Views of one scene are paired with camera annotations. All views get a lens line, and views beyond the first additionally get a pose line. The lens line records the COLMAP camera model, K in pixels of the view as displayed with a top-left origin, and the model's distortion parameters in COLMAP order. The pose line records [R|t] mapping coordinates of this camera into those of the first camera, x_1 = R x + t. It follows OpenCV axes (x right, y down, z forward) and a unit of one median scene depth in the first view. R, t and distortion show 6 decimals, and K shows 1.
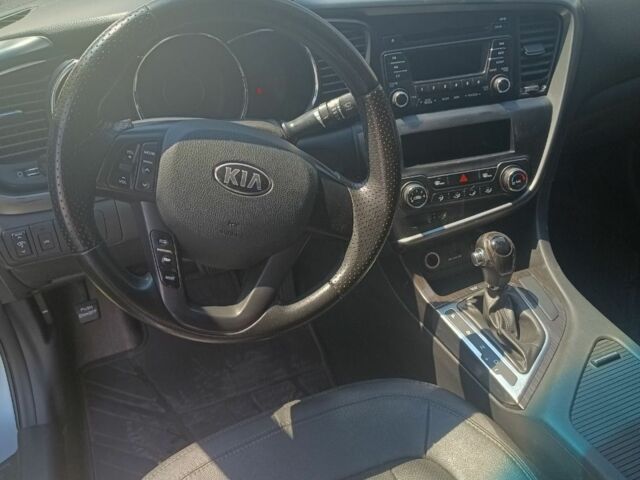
lens RADIAL K [[593.0, 0, 320.0], [0, 593.0, 240.0], [0, 0, 1]] dist [0.053589, -0.091158]
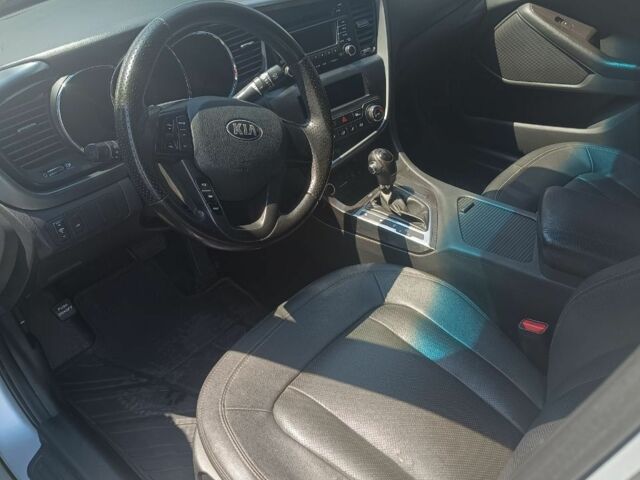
lens RADIAL K [[593.0, 0, 320.0], [0, 593.0, 240.0], [0, 0, 1]] dist [0.053589, -0.091158]
pose [[0.896891, -0.268571, 0.351363, -0.394021], [0.276192, 0.960656, 0.029286, 0.117154], [-0.345404, 0.070777, 0.935781, -0.282079]]
